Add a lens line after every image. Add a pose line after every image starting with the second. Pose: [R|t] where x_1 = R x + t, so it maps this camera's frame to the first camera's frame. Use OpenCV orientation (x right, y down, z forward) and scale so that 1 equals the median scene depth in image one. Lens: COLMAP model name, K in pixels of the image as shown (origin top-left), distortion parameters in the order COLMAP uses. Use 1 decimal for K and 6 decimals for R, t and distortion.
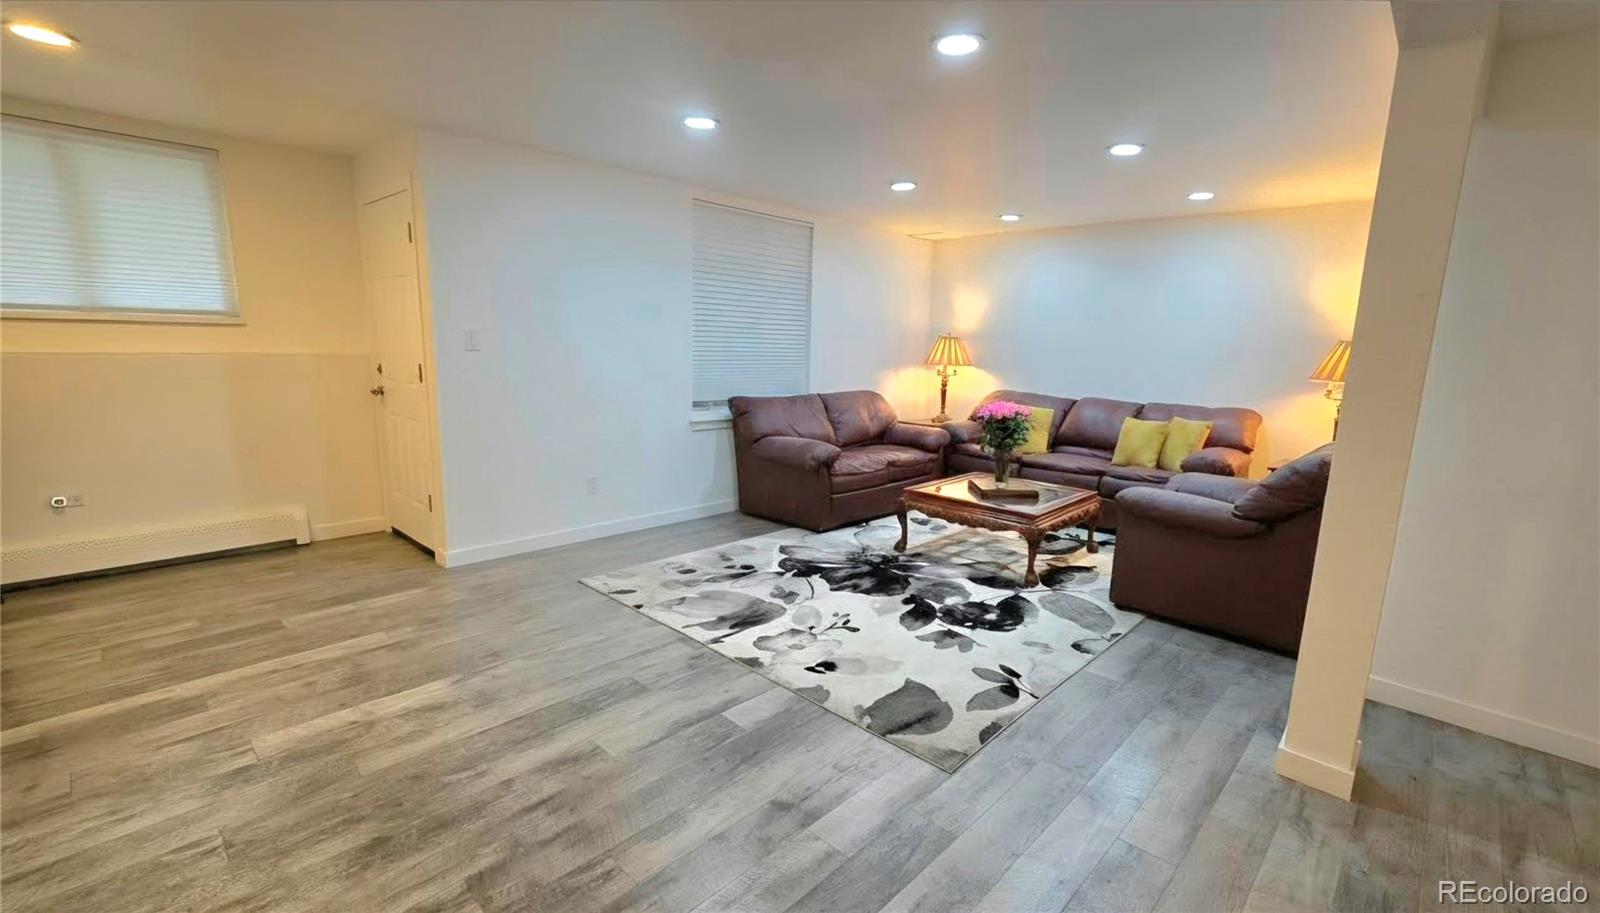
lens RADIAL K [[683.4, 0, 837.4], [0, 683.4, 478.8], [0, 0, 1]] dist [-0.000078, 0.000458]
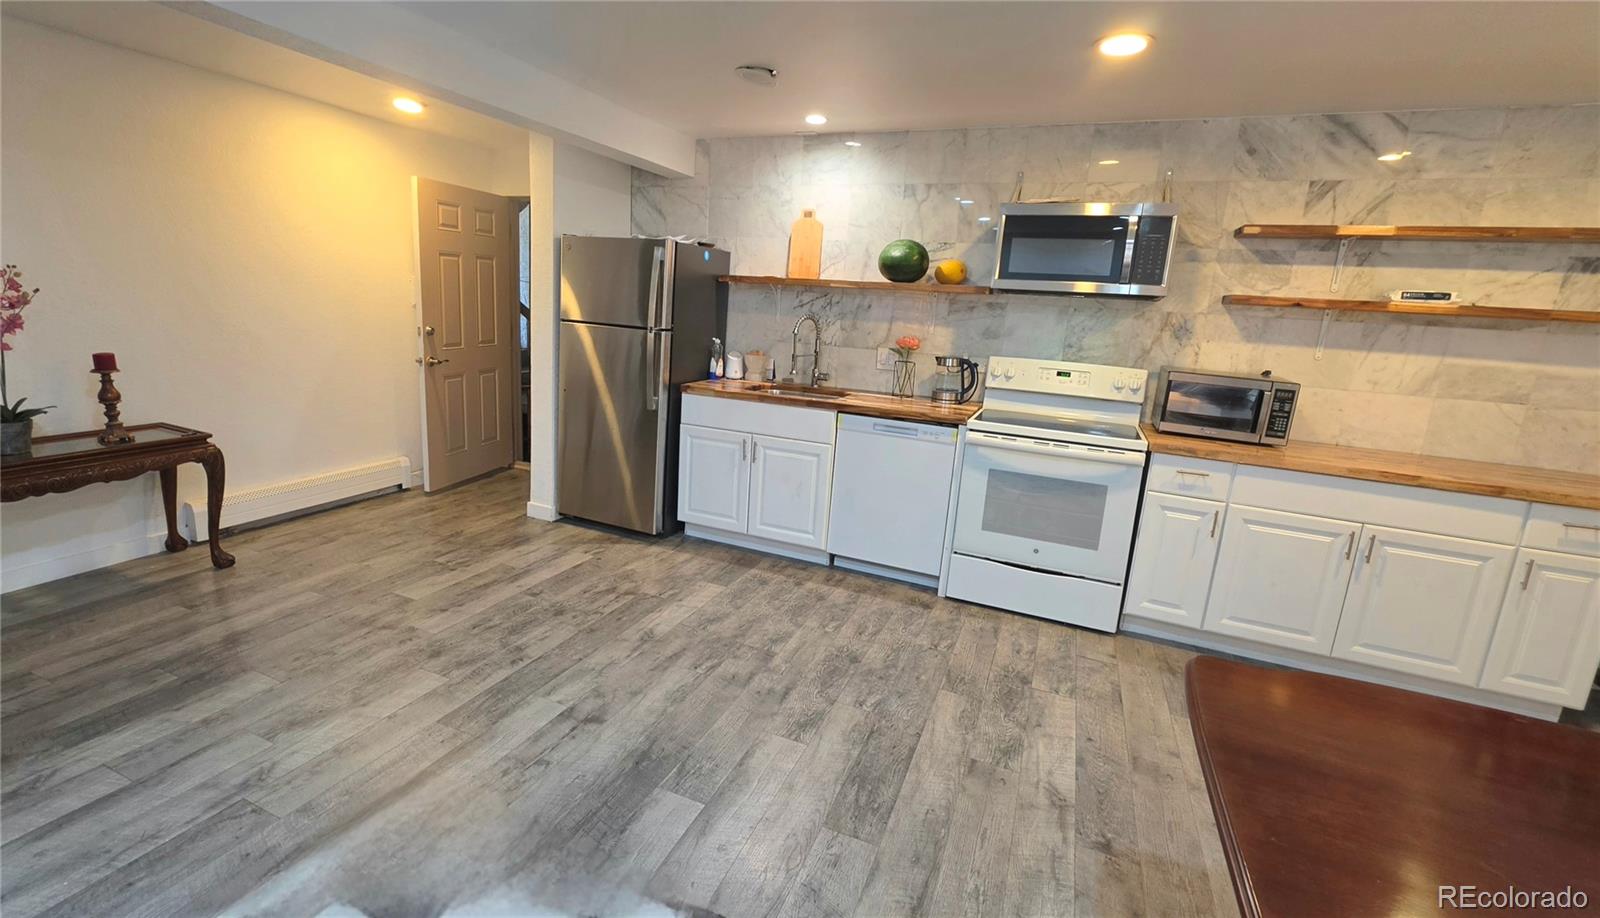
lens RADIAL K [[705.9, 0, 750.5], [0, 705.9, 437.6], [0, 0, 1]] dist [-0.003402, -0.000382]
pose [[-0.948290, -0.020741, -0.316726, 0.030840], [-0.143800, 0.917654, 0.370449, -0.250167], [0.282961, 0.396839, -0.873185, 1.108586]]
